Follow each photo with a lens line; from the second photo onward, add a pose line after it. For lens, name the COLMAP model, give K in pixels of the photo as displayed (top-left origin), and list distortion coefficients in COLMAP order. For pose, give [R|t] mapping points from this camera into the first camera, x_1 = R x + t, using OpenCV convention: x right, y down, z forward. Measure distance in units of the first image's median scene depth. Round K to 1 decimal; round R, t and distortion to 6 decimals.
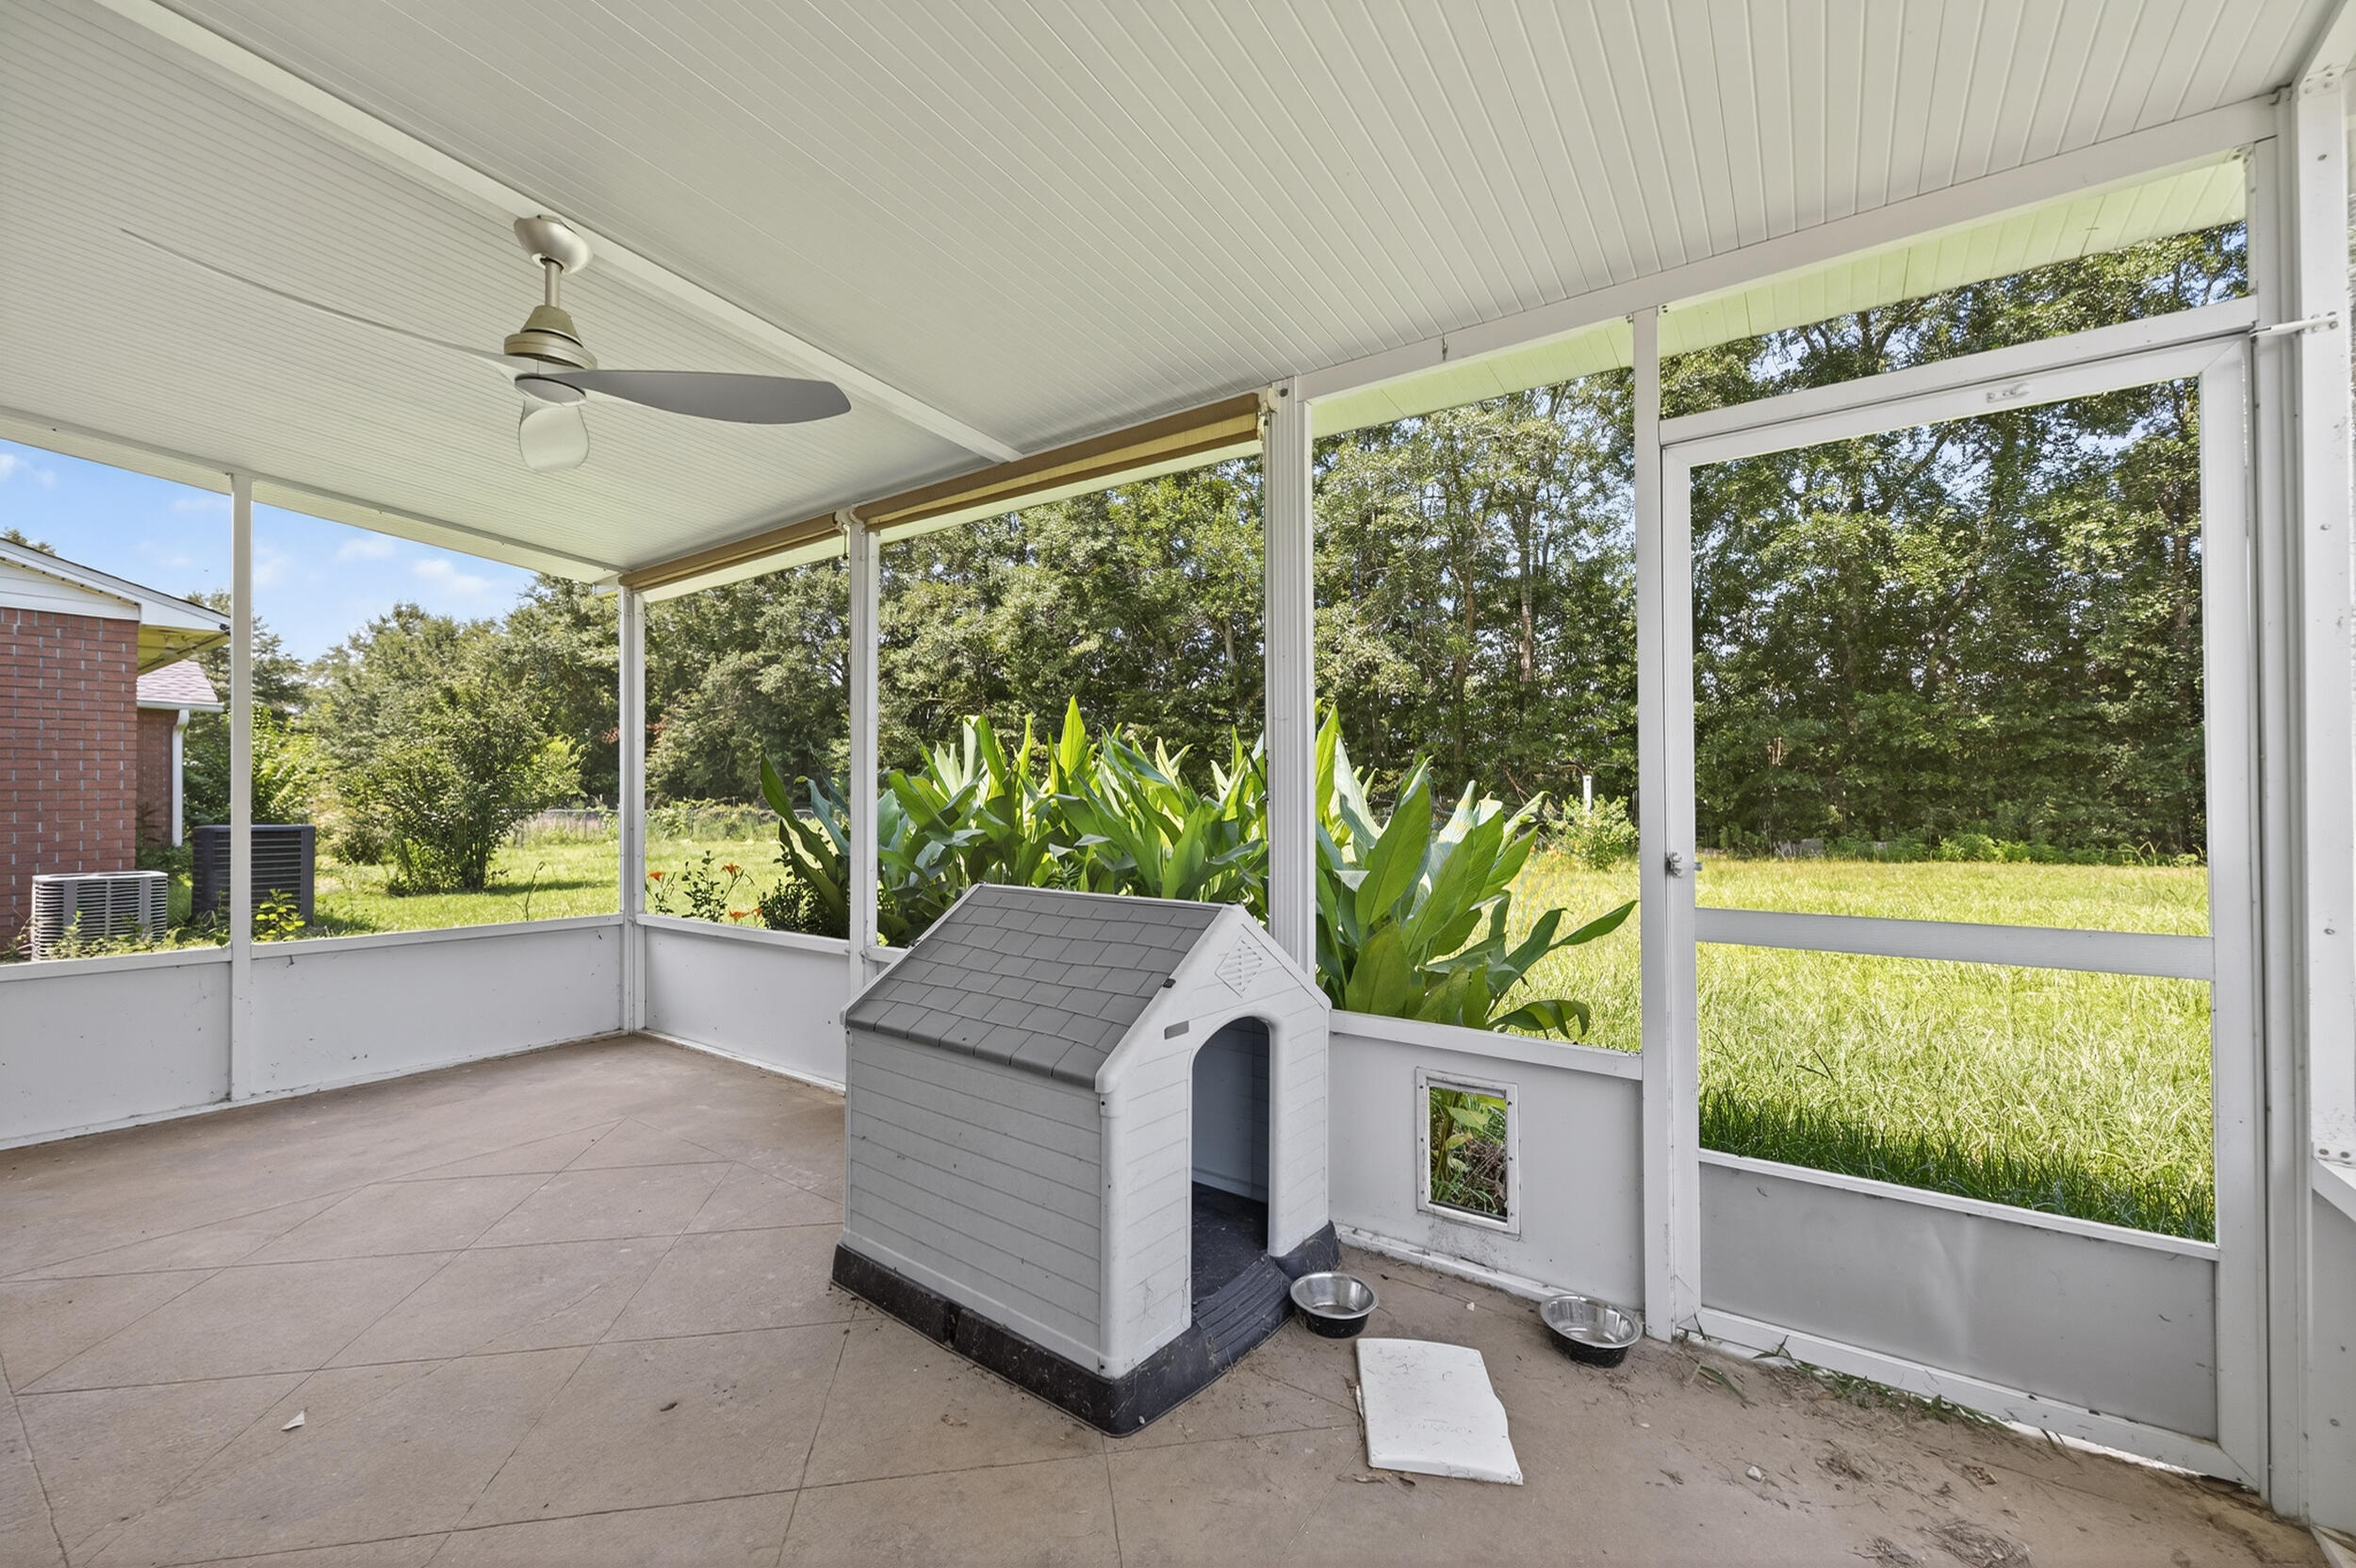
lens RADIAL K [[933.0, 0, 1178.3], [0, 933.0, 782.6], [0, 0, 1]] dist [0.000819, 0.000169]
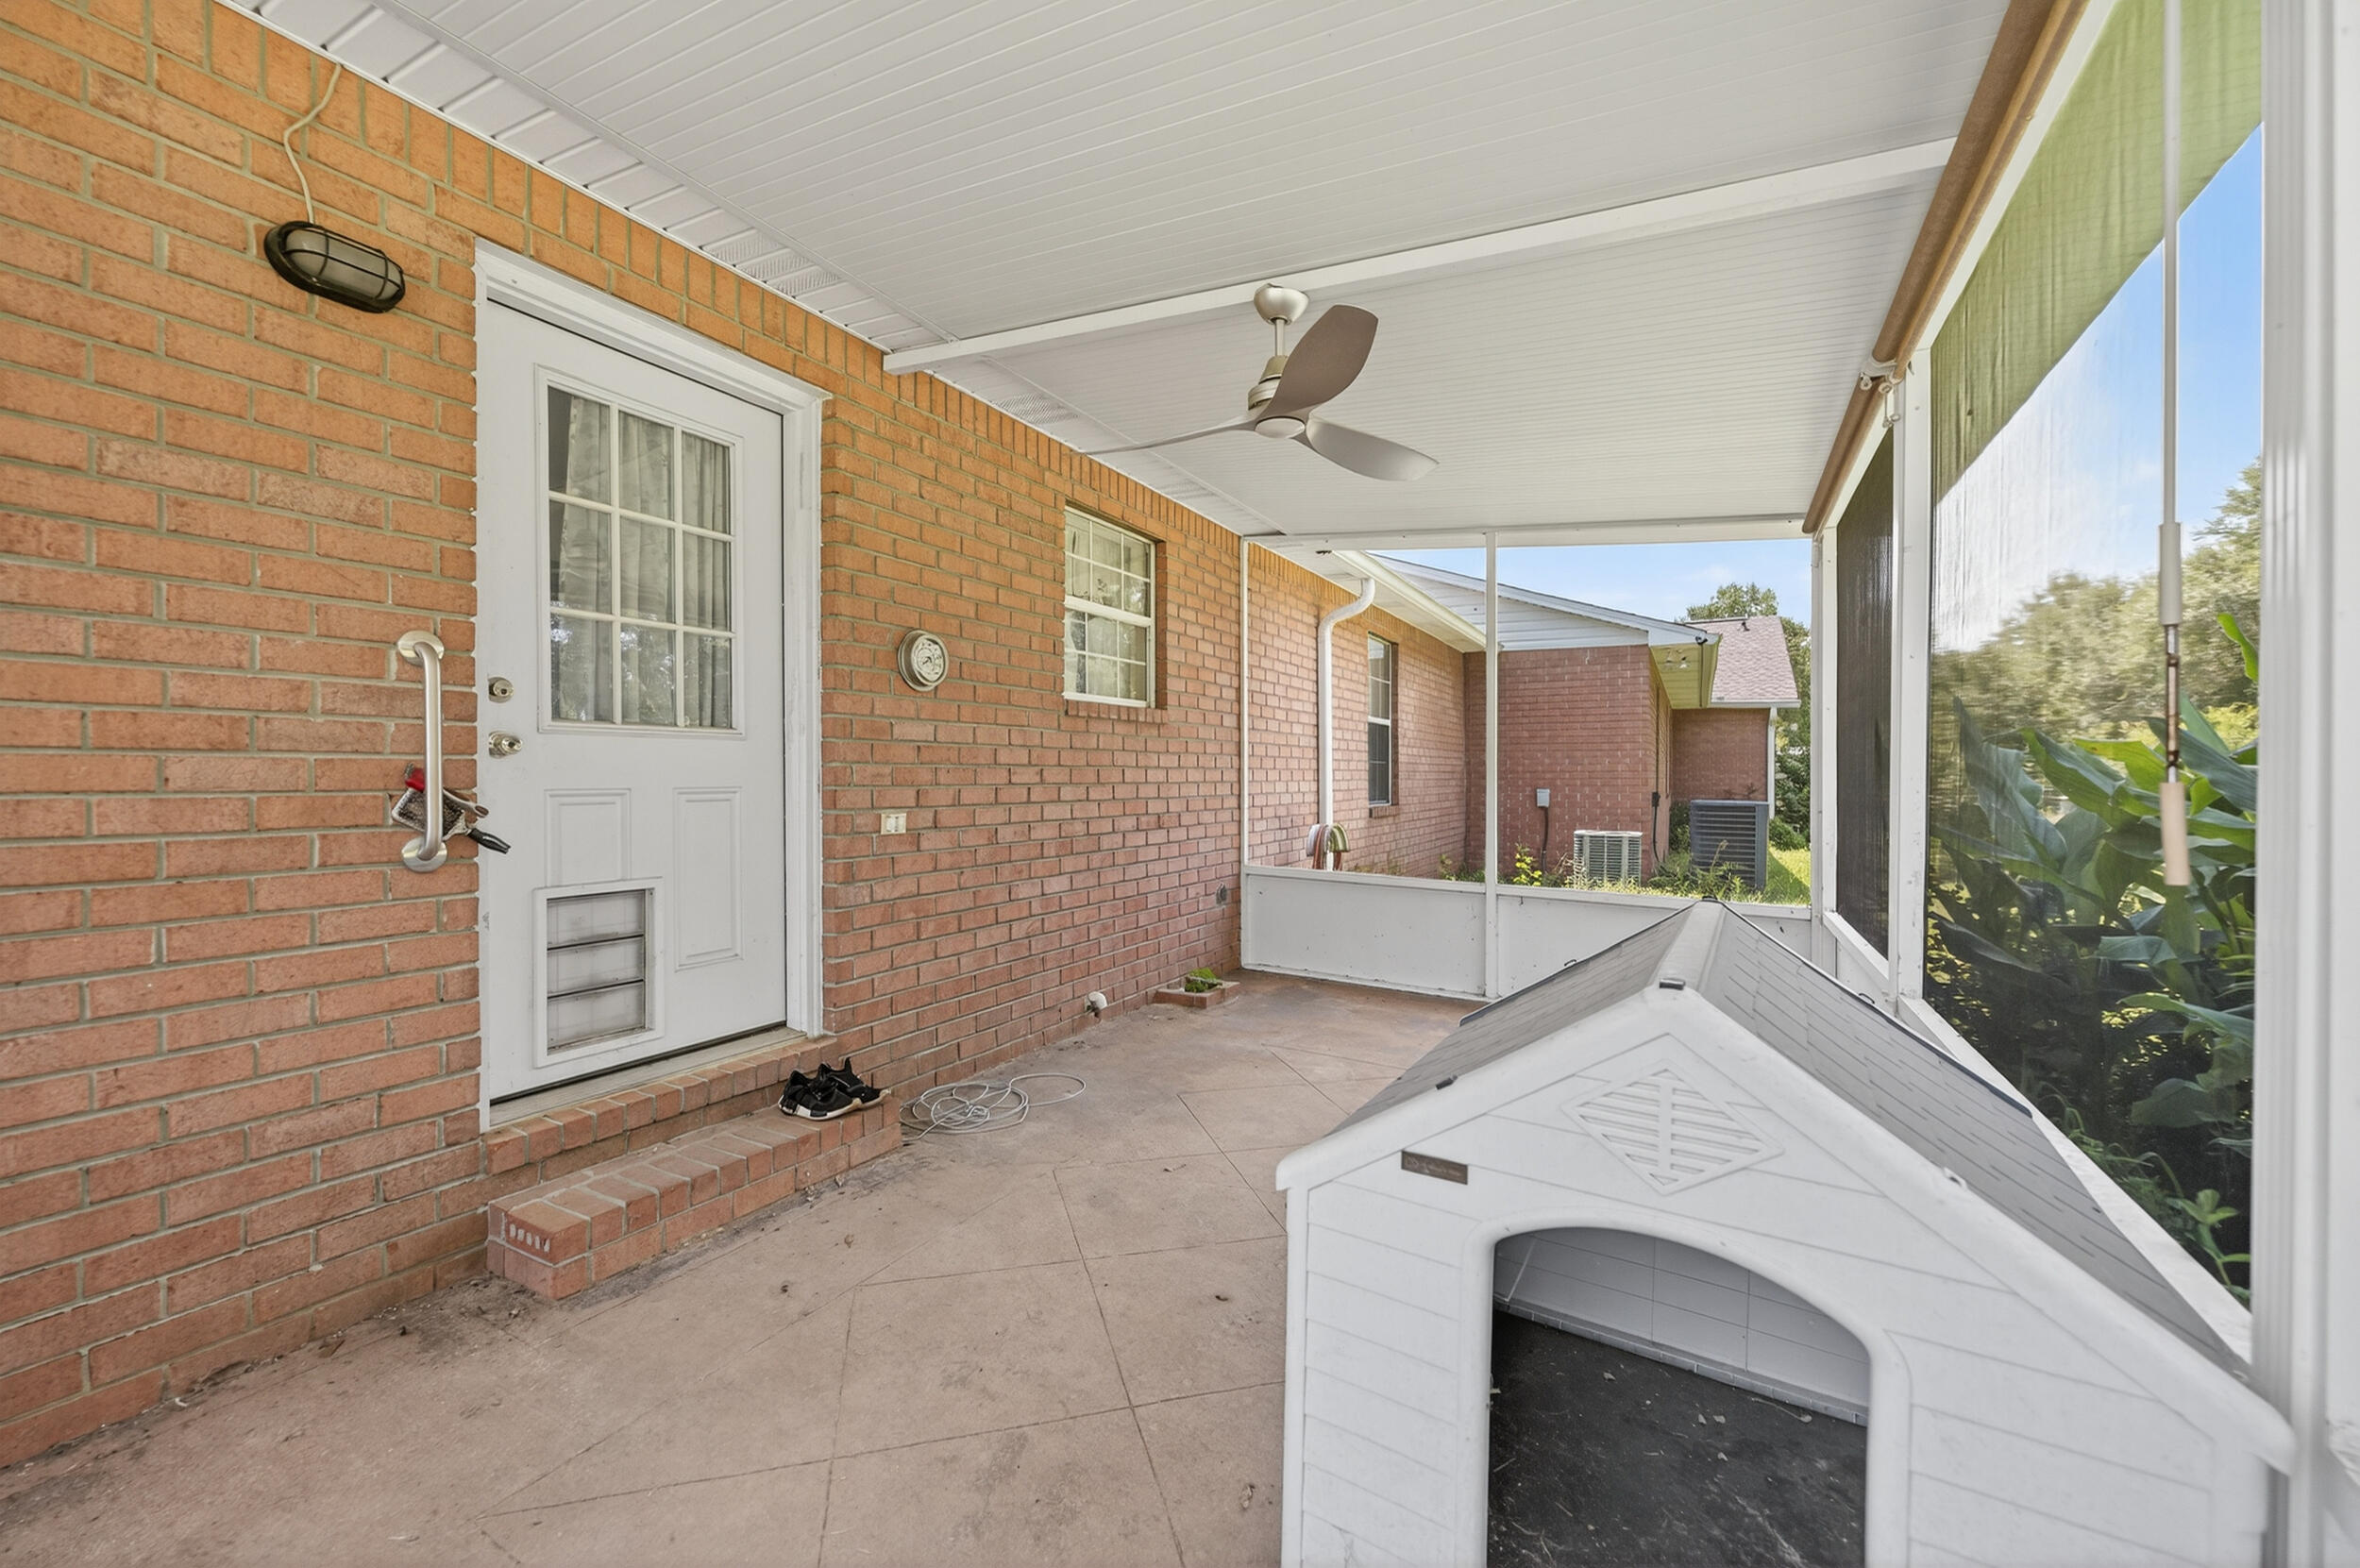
lens RADIAL K [[934.6, 0, 1181.1], [0, 934.6, 784.8], [0, 0, 1]] dist [0.000819, 0.000169]
pose [[0.088525, 0.009095, -0.996032, 0.173450], [0.008914, 0.999911, 0.009922, 0.008802], [0.996034, -0.009757, 0.088436, 0.255345]]
